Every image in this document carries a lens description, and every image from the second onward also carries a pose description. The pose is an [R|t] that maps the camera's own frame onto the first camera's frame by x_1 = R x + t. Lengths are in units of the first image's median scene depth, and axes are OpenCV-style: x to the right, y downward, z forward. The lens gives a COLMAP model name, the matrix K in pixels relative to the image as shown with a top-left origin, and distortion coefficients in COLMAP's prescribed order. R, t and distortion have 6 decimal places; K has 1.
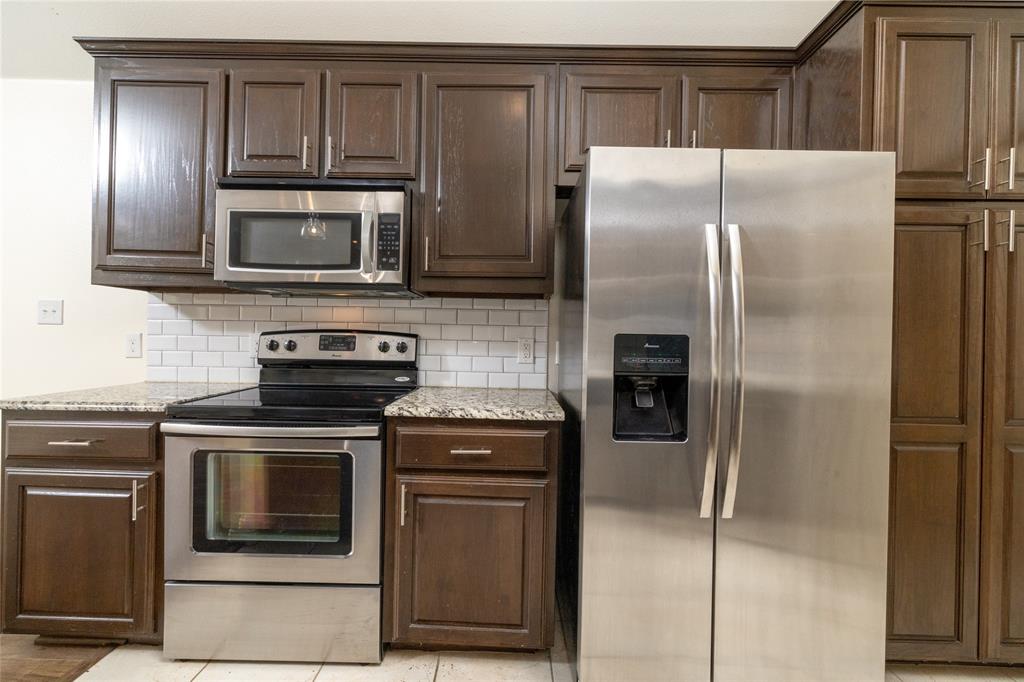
lens RADIAL K [[442.5, 0, 515.9], [0, 442.5, 336.9], [0, 0, 1]] dist [0.002539, -0.000309]
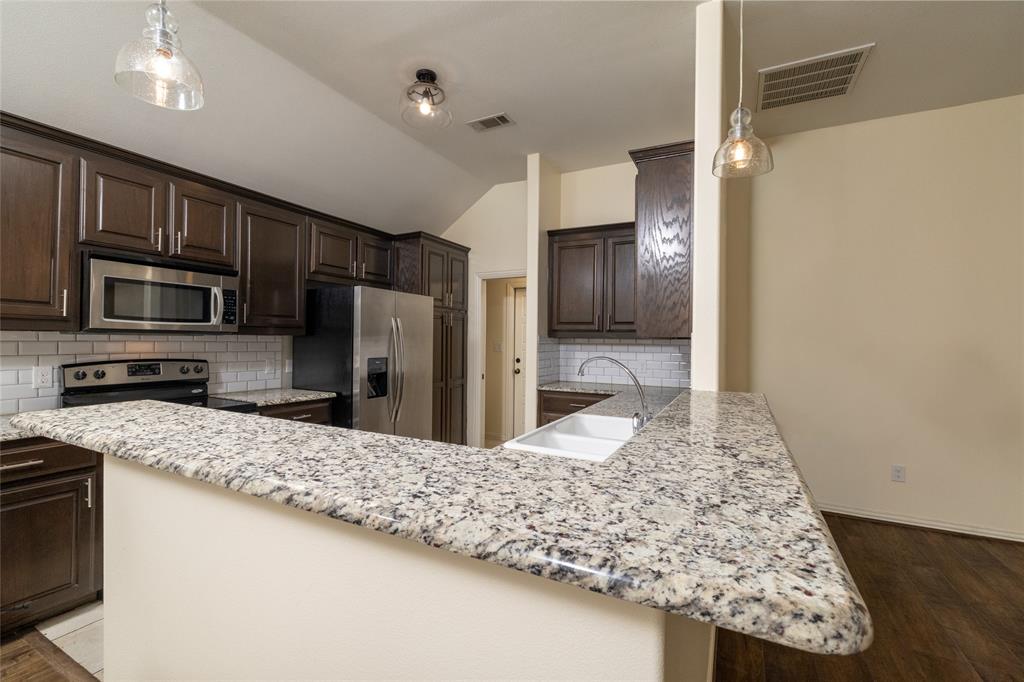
lens RADIAL K [[442.5, 0, 508.7], [0, 442.5, 340.1], [0, 0, 1]] dist [0.002539, -0.000309]
pose [[0.463791, -0.012090, 0.885862, -1.256775], [-0.000665, 0.999902, 0.013995, -0.110878], [-0.885945, -0.007080, 0.463737, -0.694678]]
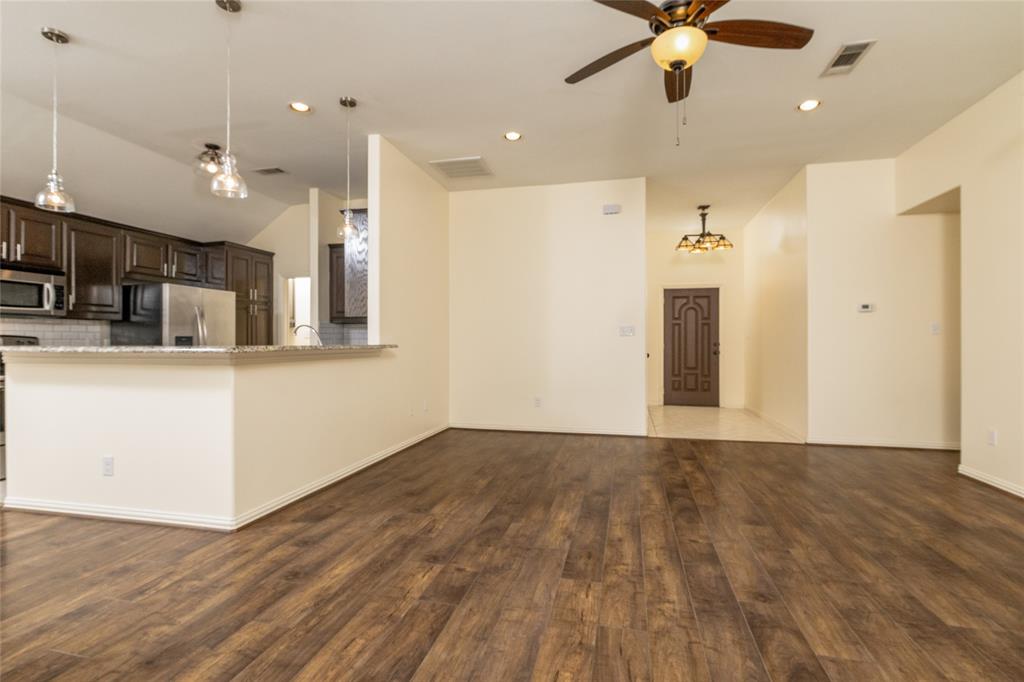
lens RADIAL K [[488.2, 0, 503.2], [0, 488.2, 339.1], [0, 0, 1]] dist [0.003016, -0.000772]
pose [[0.249828, -0.015746, 0.968162, -2.189119], [0.004513, 0.999876, 0.015097, -0.021986], [-0.968280, 0.000597, 0.249868, -1.909735]]
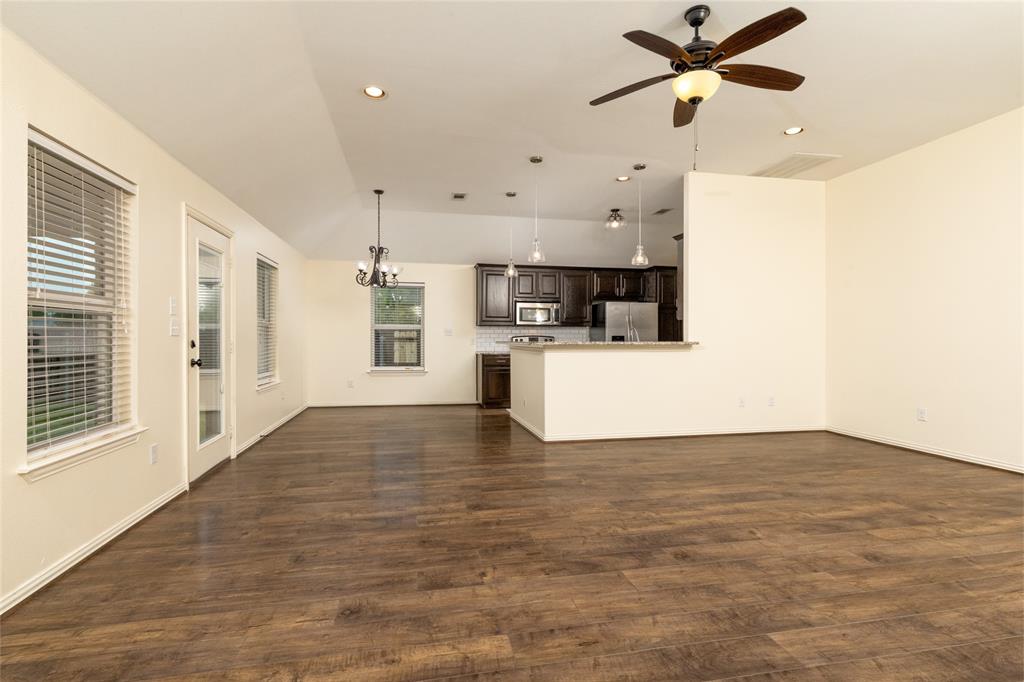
lens RADIAL K [[488.2, 0, 503.4], [0, 488.2, 336.0], [0, 0, 1]] dist [0.003016, -0.000772]
pose [[0.983626, -0.017710, 0.179350, -1.625117], [0.018548, 0.999823, -0.002999, -0.007148], [-0.179265, 0.006276, 0.983781, -3.524180]]
